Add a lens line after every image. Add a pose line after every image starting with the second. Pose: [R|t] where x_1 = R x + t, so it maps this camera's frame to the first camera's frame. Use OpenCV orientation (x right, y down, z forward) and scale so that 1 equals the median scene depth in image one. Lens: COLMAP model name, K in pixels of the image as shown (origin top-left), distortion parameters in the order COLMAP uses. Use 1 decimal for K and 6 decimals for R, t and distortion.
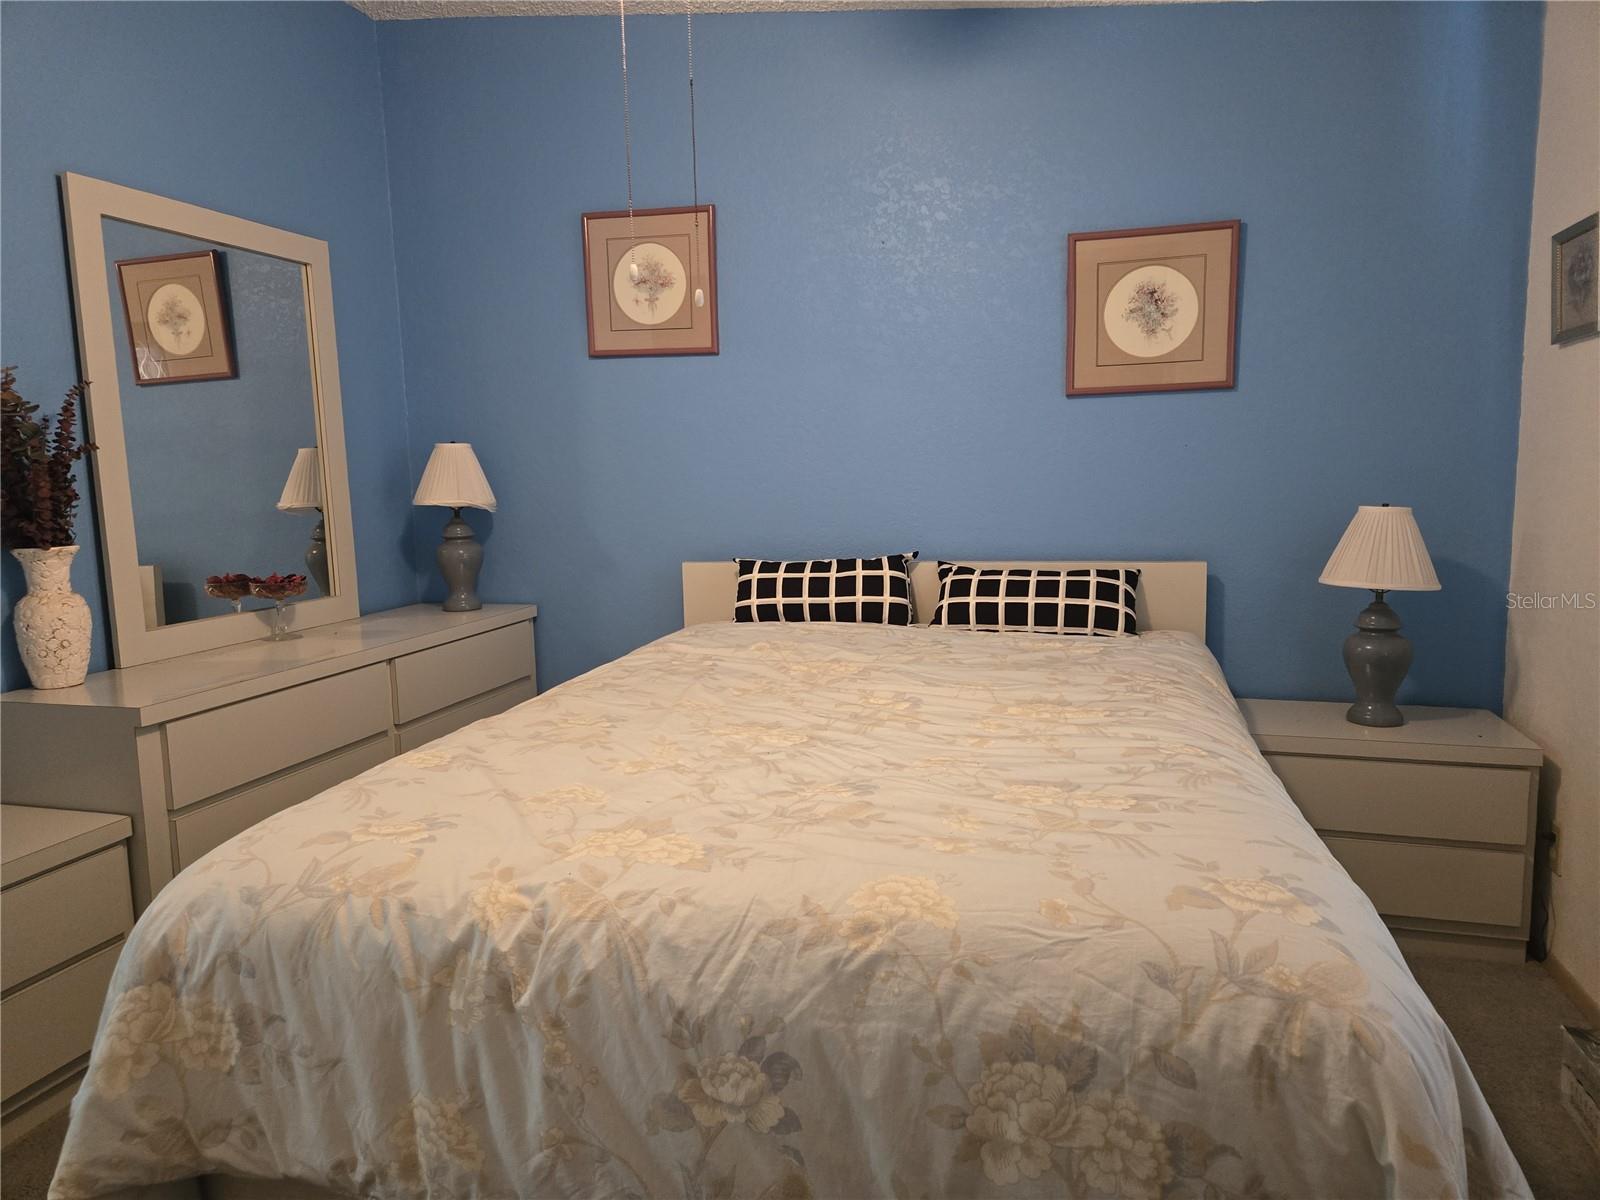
lens RADIAL K [[1058.6, 0, 800.0], [0, 1058.6, 600.0], [0, 0, 1]] dist [-0.003663, -0.000604]
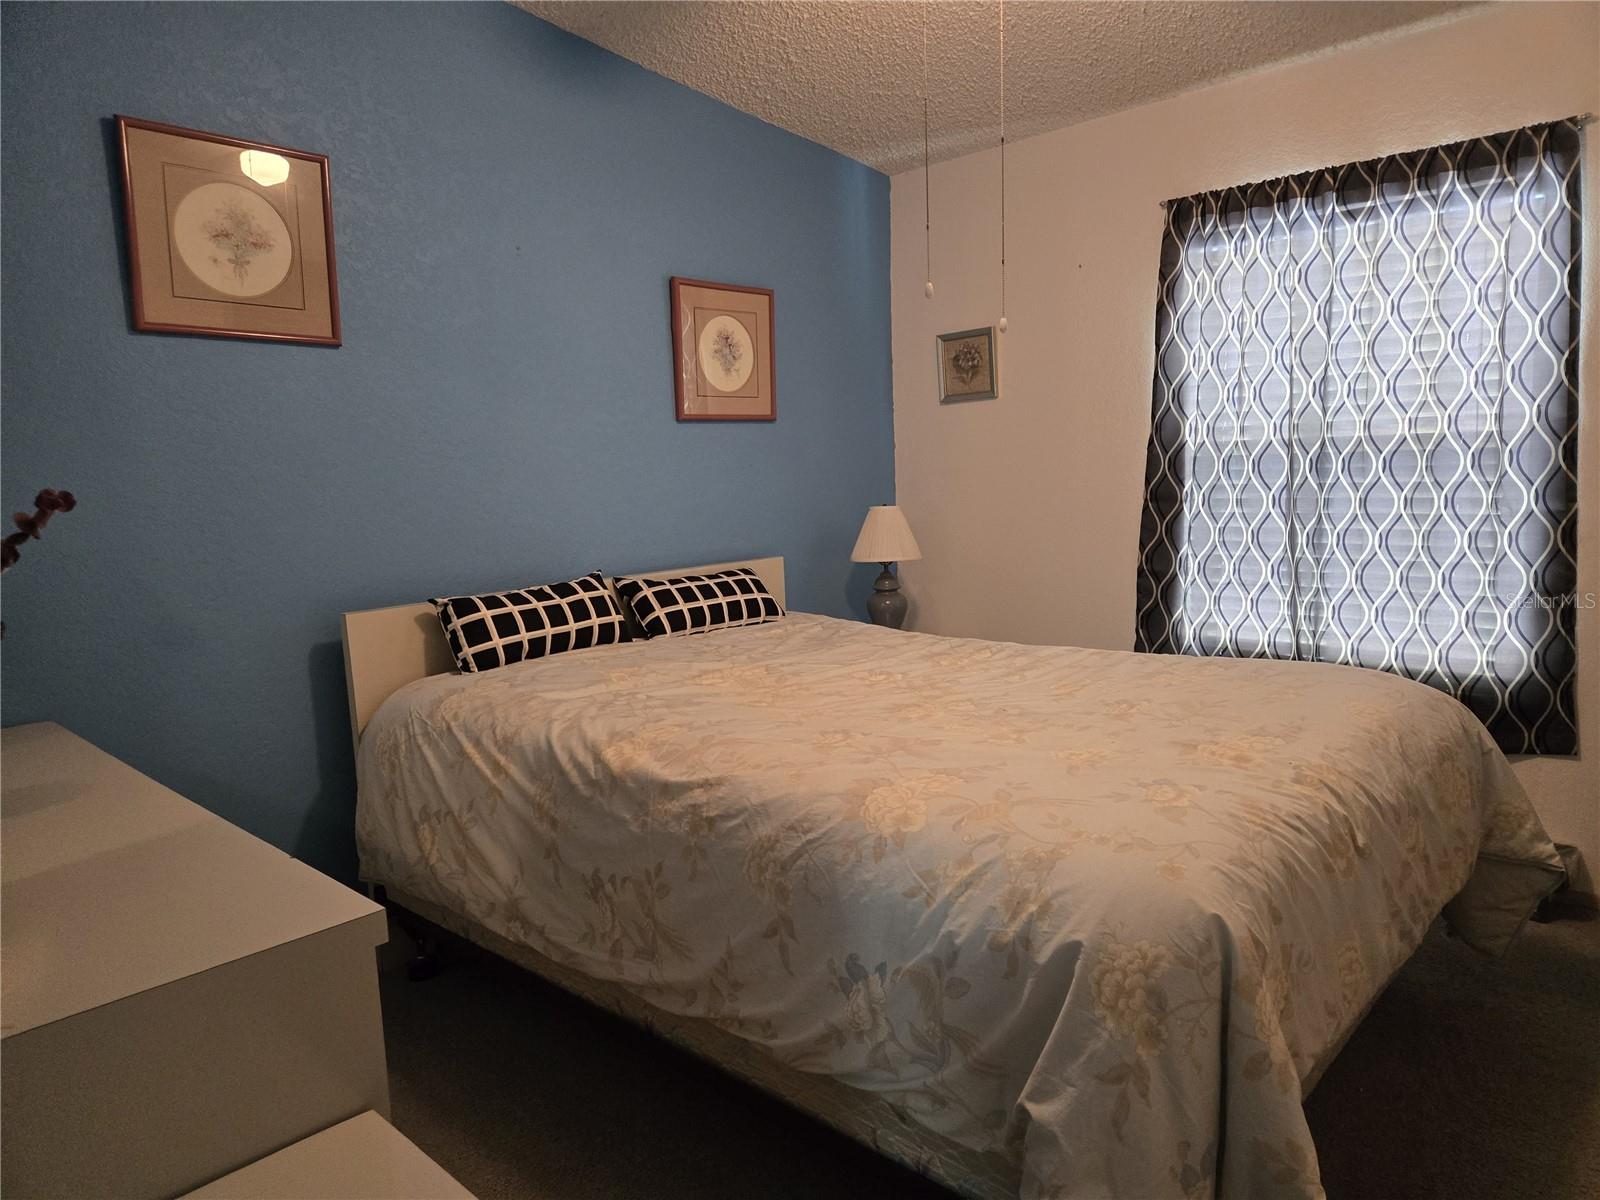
lens RADIAL K [[1077.0, 0, 800.0], [0, 1077.0, 600.0], [0, 0, 1]] dist [0.004743, 0.000723]
pose [[0.460874, -0.100197, 0.881791, -0.730202], [0.136539, 0.989782, 0.041105, -0.036134], [-0.876899, 0.101454, 0.469846, 0.384036]]
